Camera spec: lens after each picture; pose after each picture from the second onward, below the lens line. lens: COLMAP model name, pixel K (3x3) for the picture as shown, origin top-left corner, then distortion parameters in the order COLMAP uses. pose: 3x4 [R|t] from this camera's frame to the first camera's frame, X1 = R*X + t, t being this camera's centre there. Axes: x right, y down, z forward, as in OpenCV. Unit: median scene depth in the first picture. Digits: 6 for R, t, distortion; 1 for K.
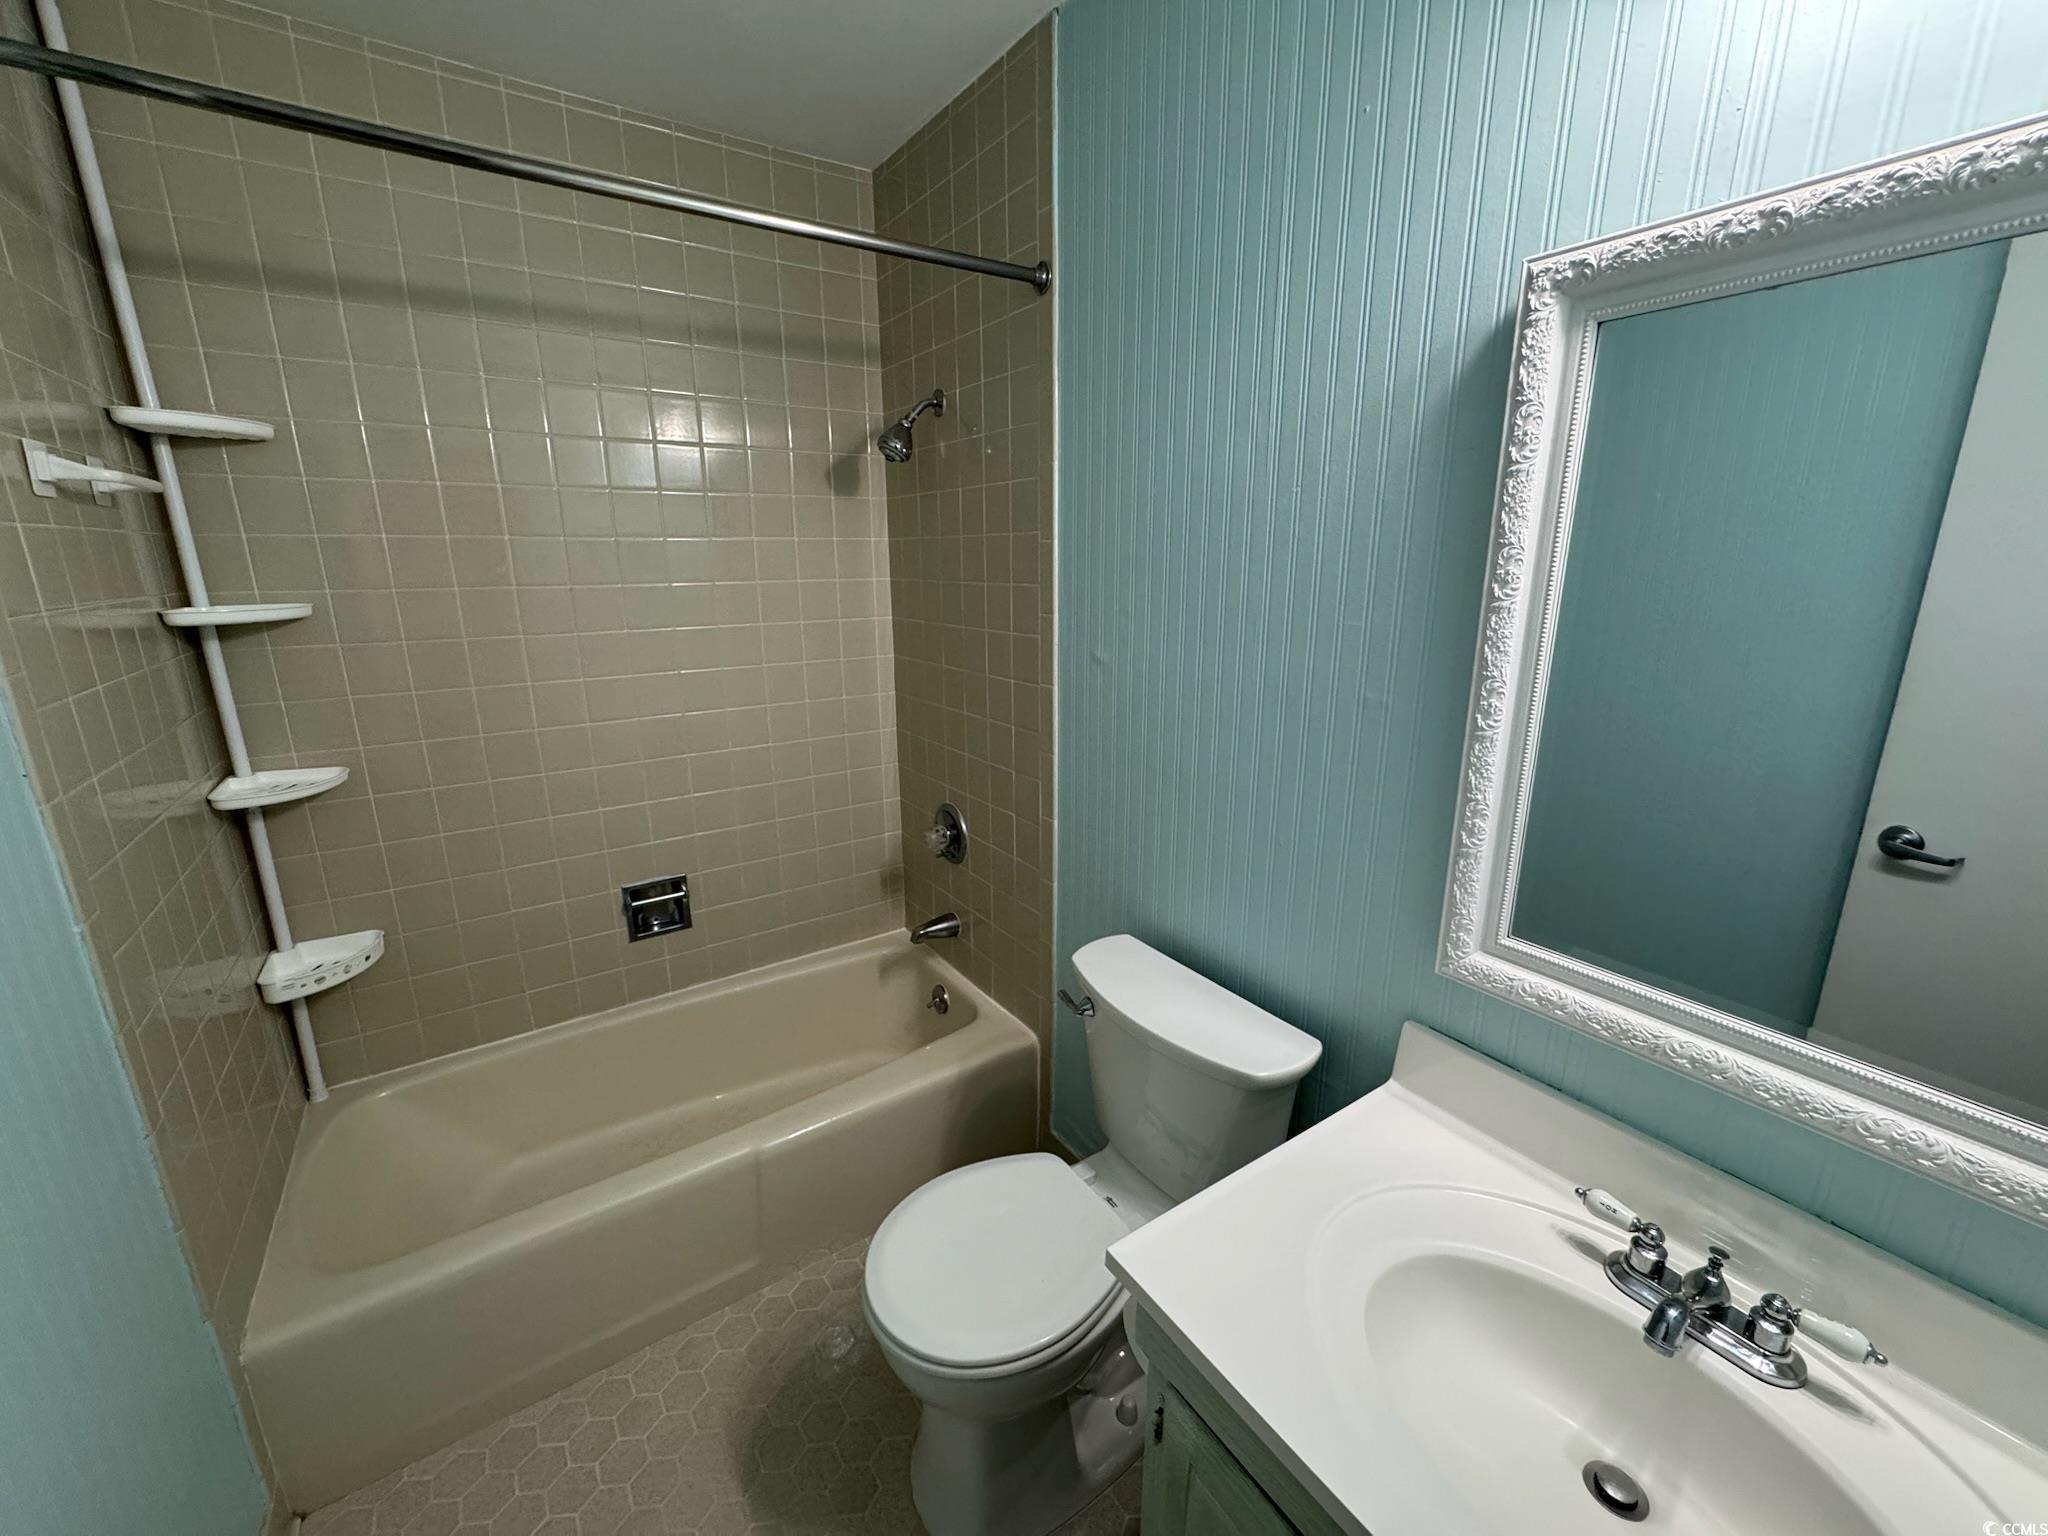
lens RADIAL K [[818.5, 0, 1027.5], [0, 818.5, 768.5], [0, 0, 1]] dist [-0.004530, 0.000865]
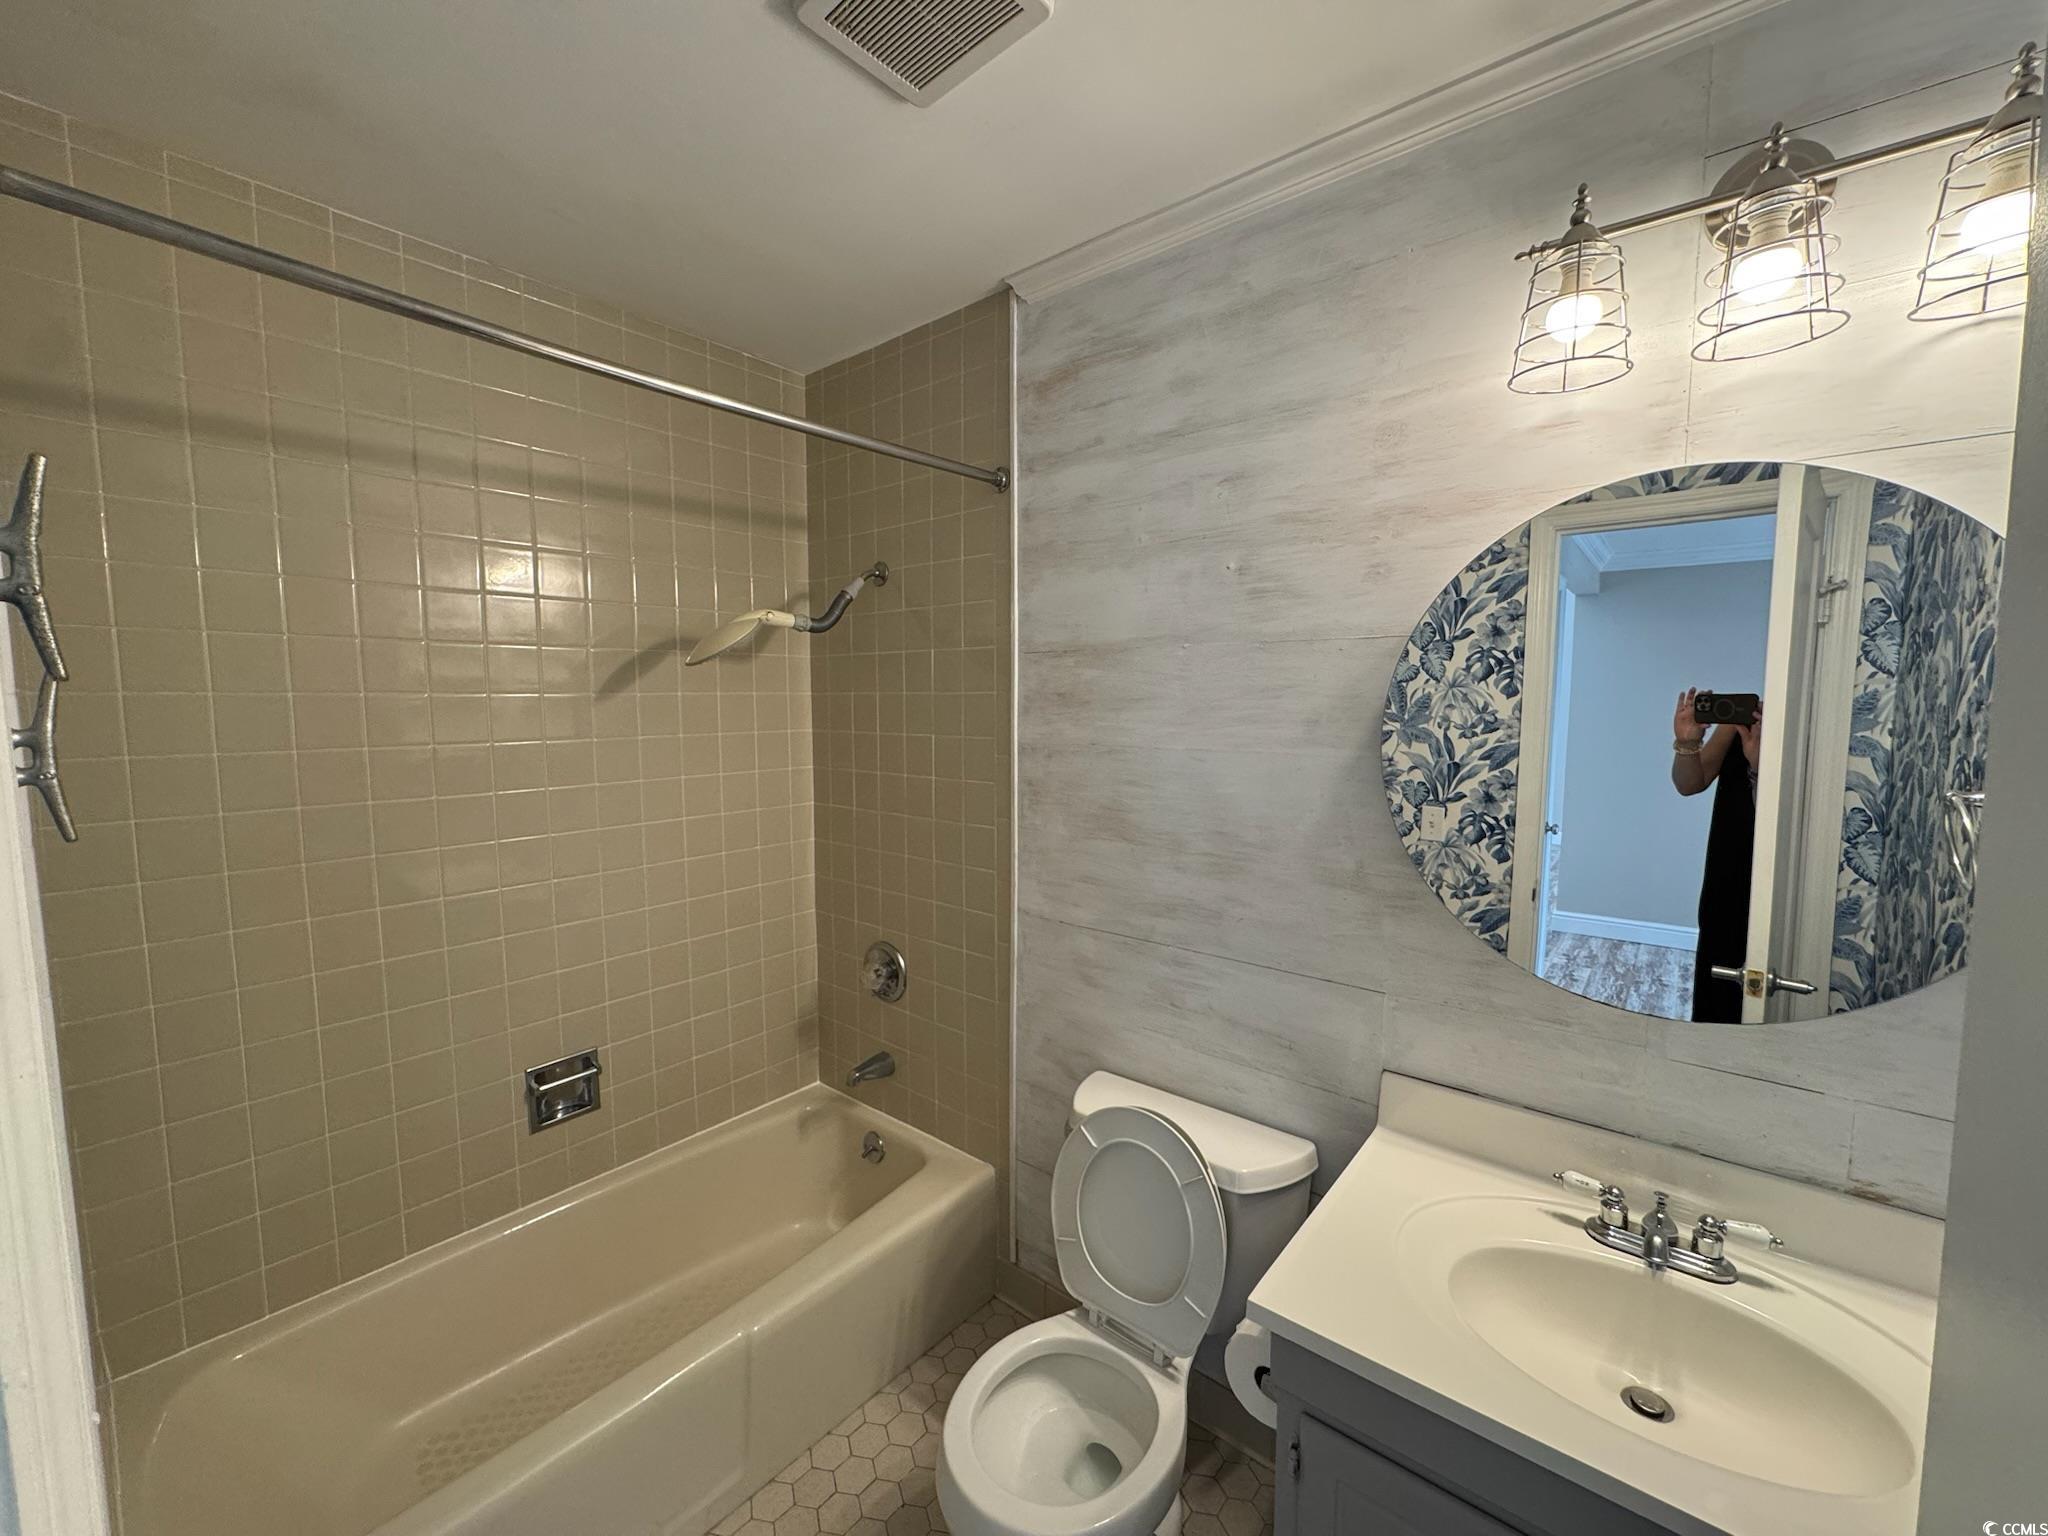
lens RADIAL K [[818.5, 0, 1022.0], [0, 818.5, 781.9], [0, 0, 1]] dist [-0.004530, 0.000865]
pose [[0.958646, -0.043281, 0.281290, -0.271171], [0.083863, 0.987443, -0.133875, -0.004028], [-0.271964, 0.151929, 0.950238, -0.063616]]
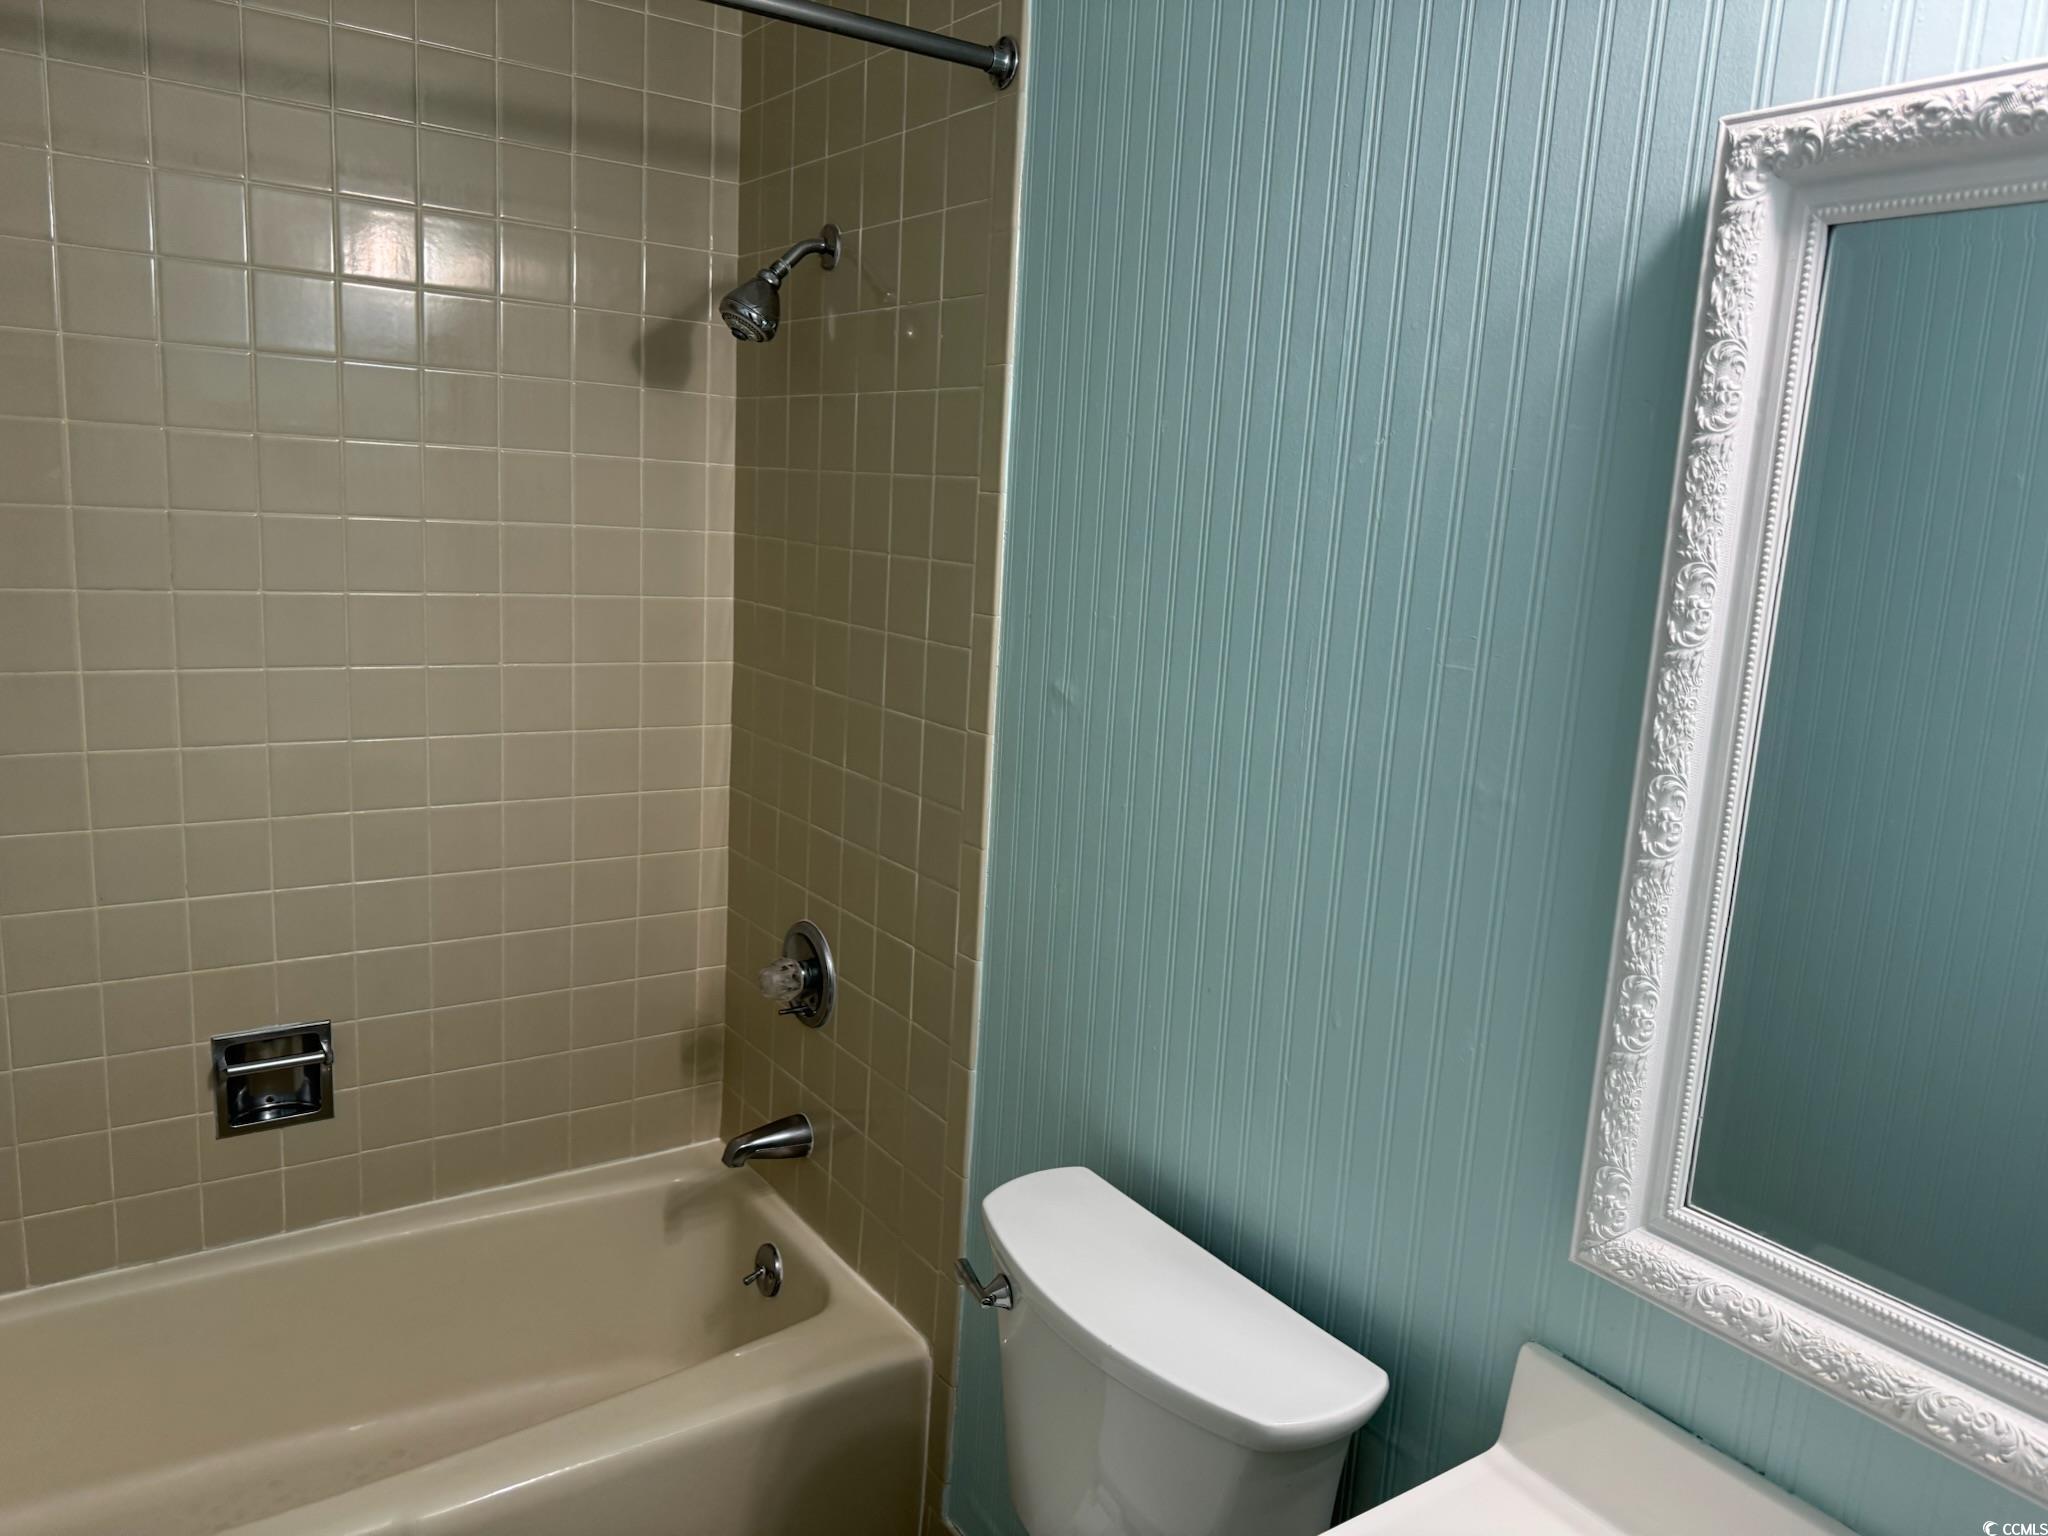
lens RADIAL K [[1437.0, 0, 1012.9], [0, 1437.0, 775.0], [0, 0, 1]] dist [0.042493, -0.047134]
pose [[0.997948, 0.060209, 0.021809, 0.029209], [-0.058686, 0.996172, -0.064790, -0.005098], [-0.025627, 0.063378, 0.997661, -0.032558]]
